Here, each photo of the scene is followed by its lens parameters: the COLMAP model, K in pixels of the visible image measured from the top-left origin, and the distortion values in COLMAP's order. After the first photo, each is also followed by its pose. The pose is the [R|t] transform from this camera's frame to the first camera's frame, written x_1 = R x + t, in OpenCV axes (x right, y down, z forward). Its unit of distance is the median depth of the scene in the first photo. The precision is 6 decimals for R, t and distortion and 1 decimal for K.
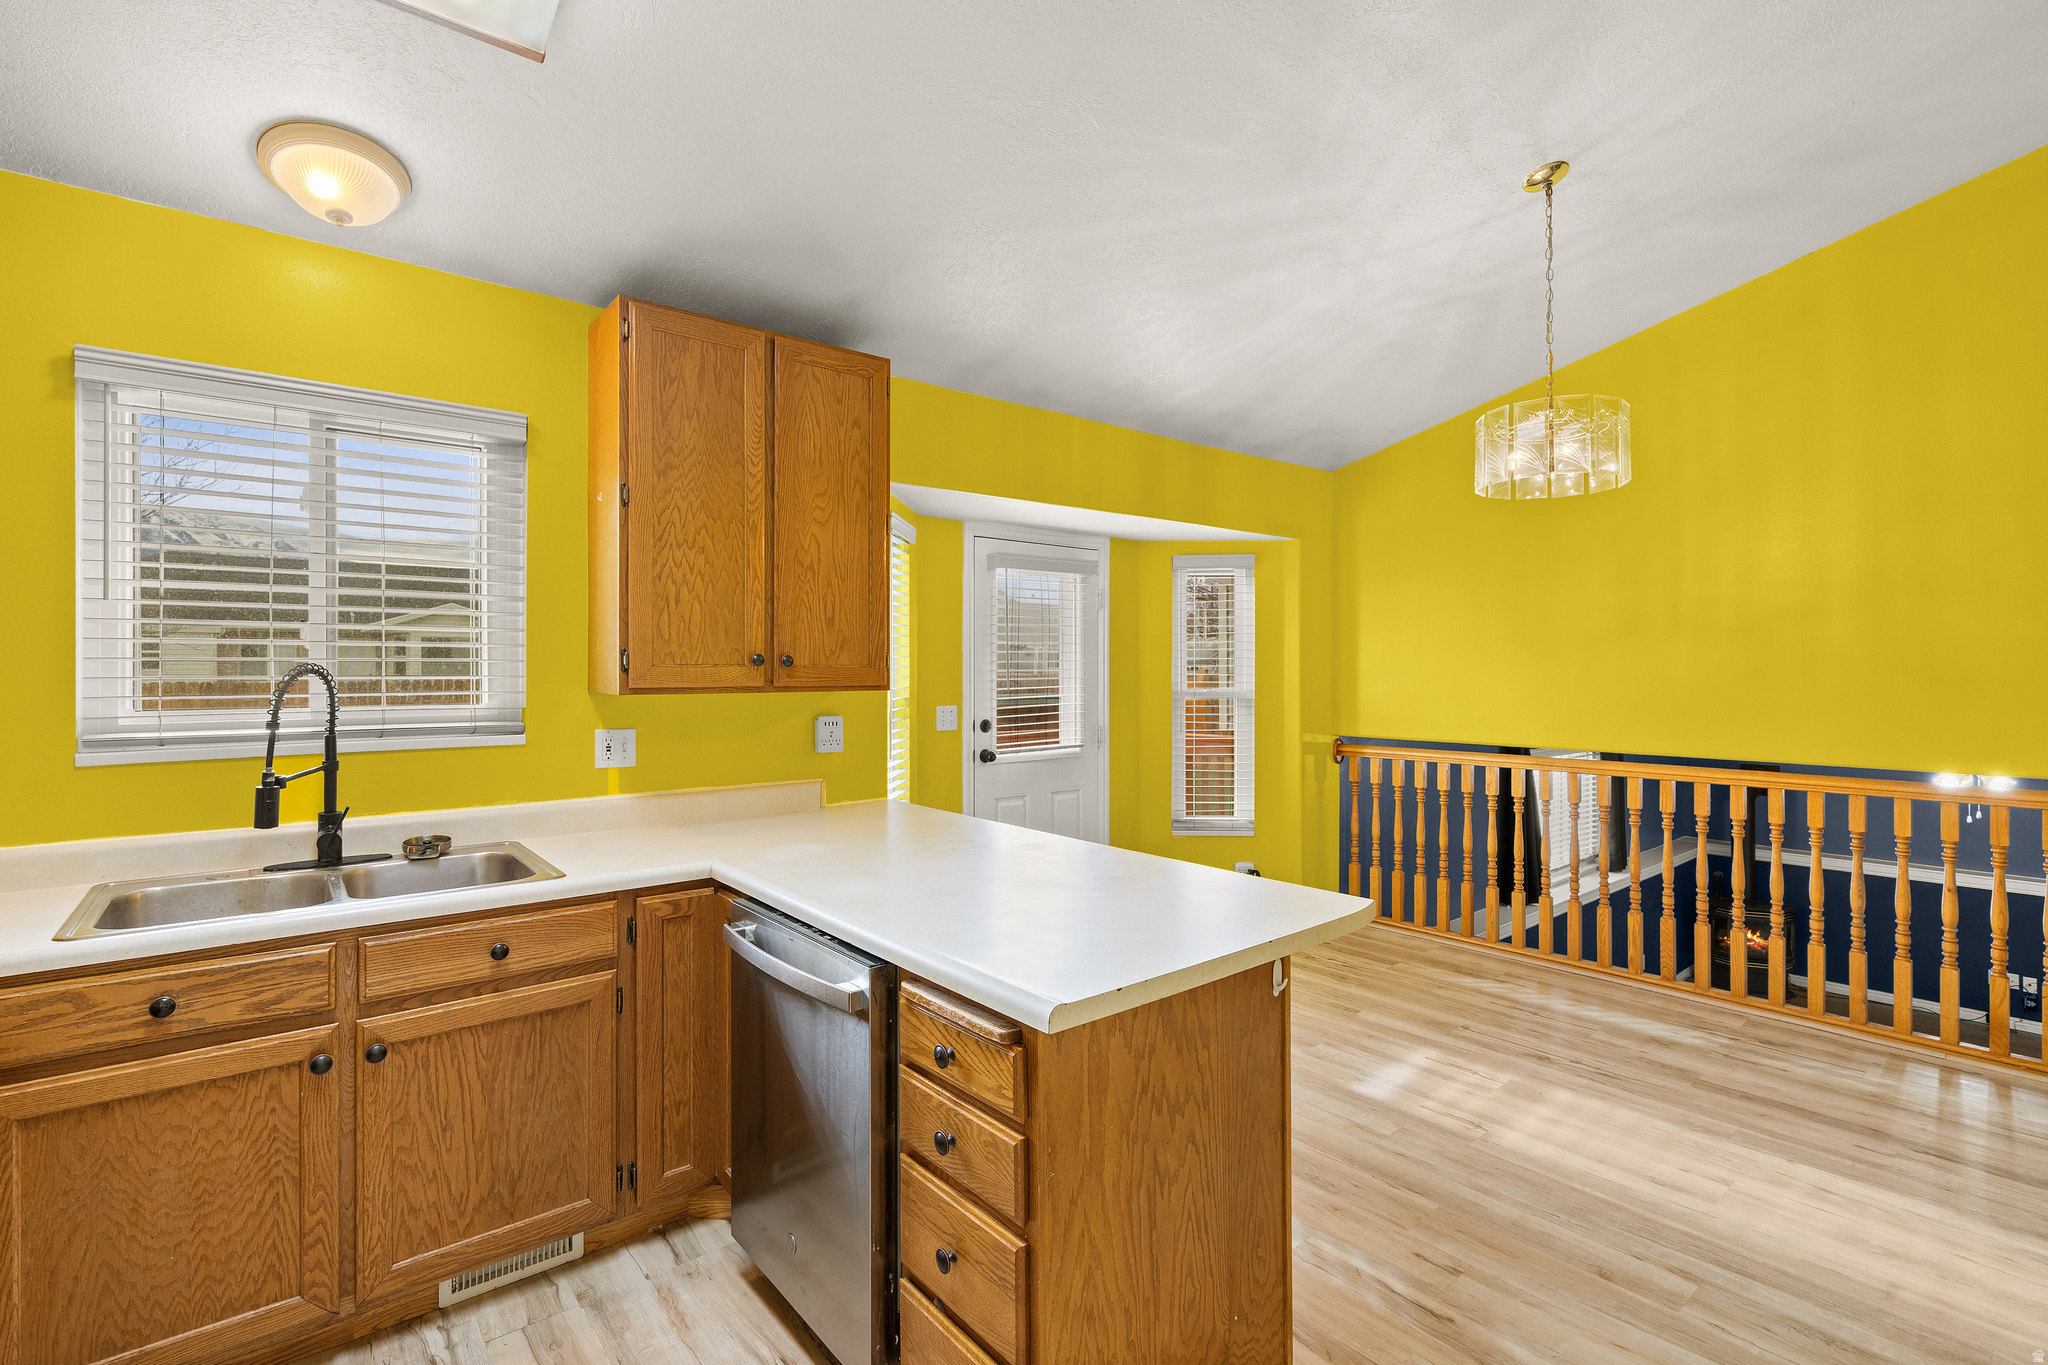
lens RADIAL K [[932.5, 0, 1014.0], [0, 932.5, 665.7], [0, 0, 1]] dist [-0.003812, 0.001208]
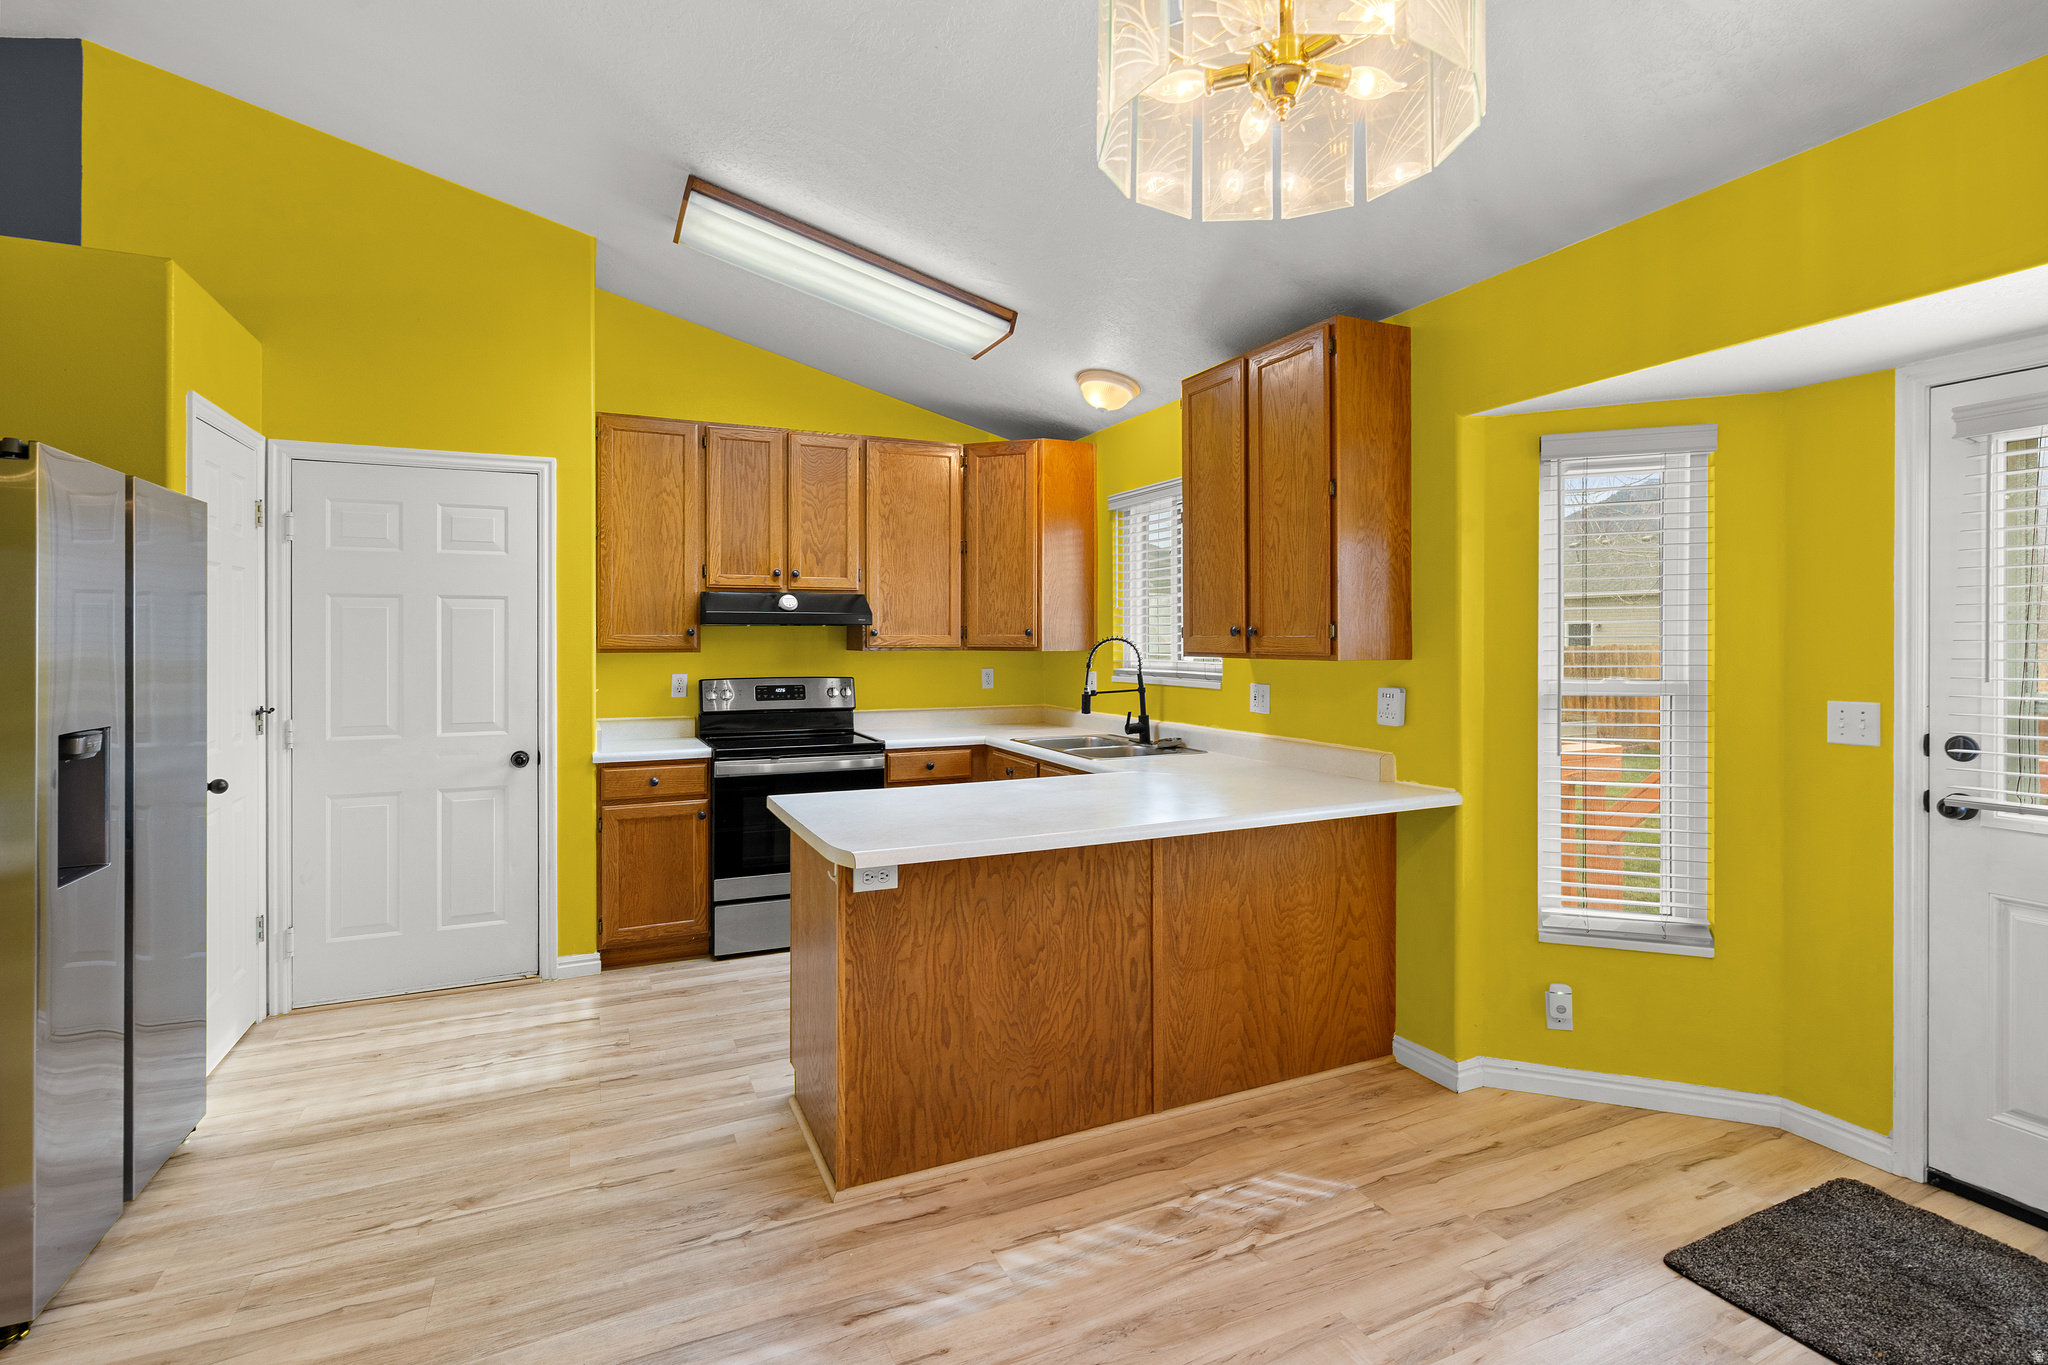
lens RADIAL K [[964.6, 0, 1023.5], [0, 964.6, 641.8], [0, 0, 1]] dist [-0.000849, 0.000857]
pose [[-0.245351, 0.004714, -0.969423, 1.227334], [0.004603, 0.999983, 0.003698, 0.001788], [0.969423, -0.003555, -0.245369, 1.261904]]
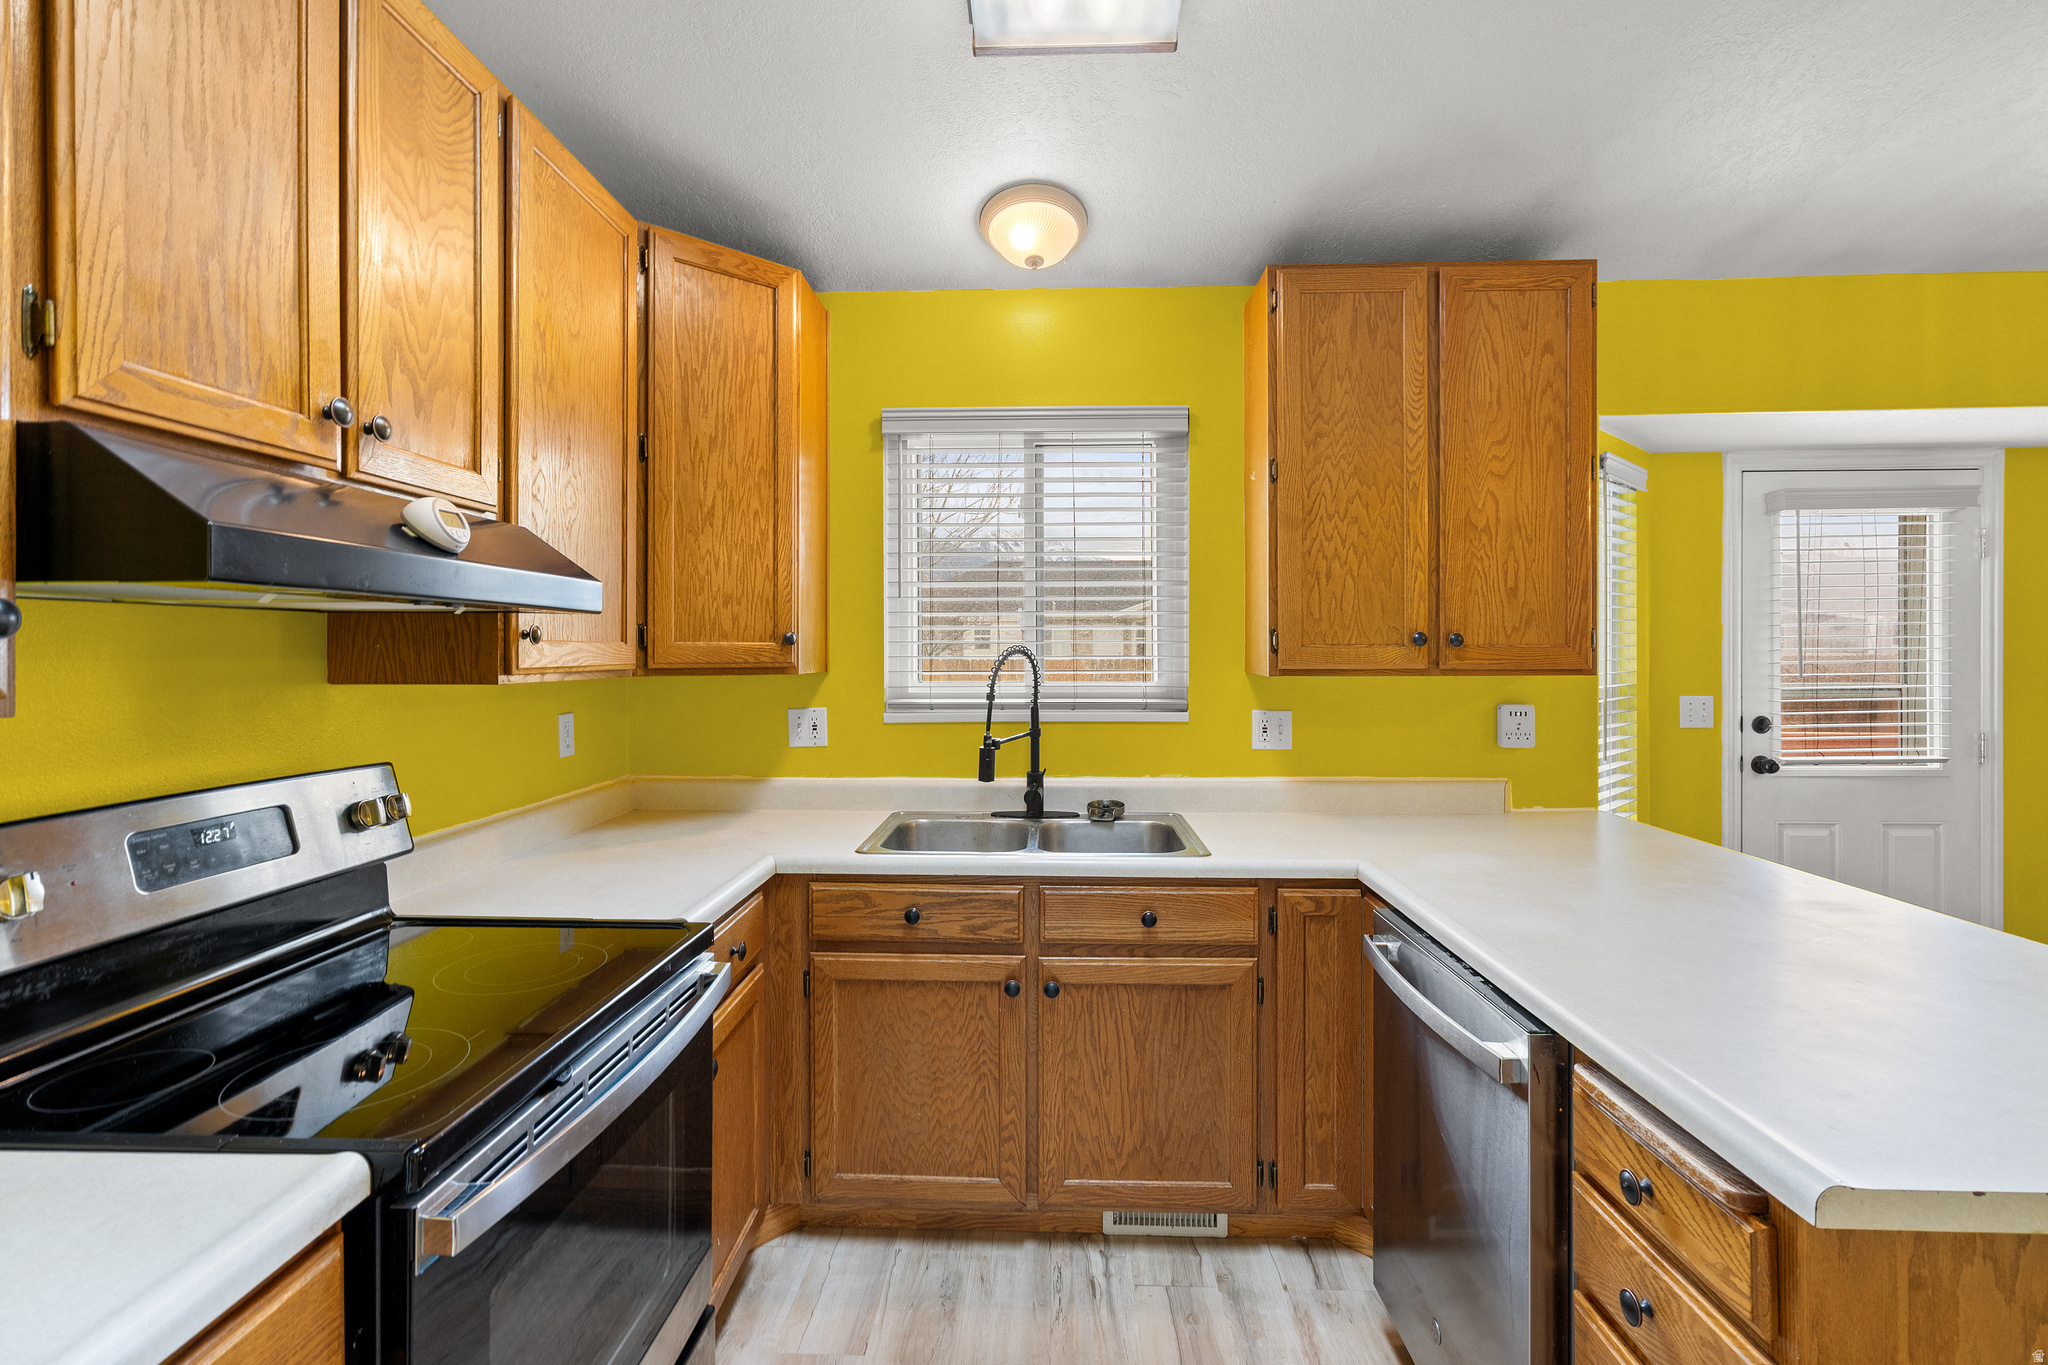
lens RADIAL K [[934.7, 0, 1020.1], [0, 934.7, 652.3], [0, 0, 1]] dist [-0.004775, 0.001842]
pose [[0.752975, 0.001104, -0.658048, 0.027811], [0.004040, 0.999972, 0.006300, -0.000940], [0.658037, -0.007402, 0.752949, 0.101583]]
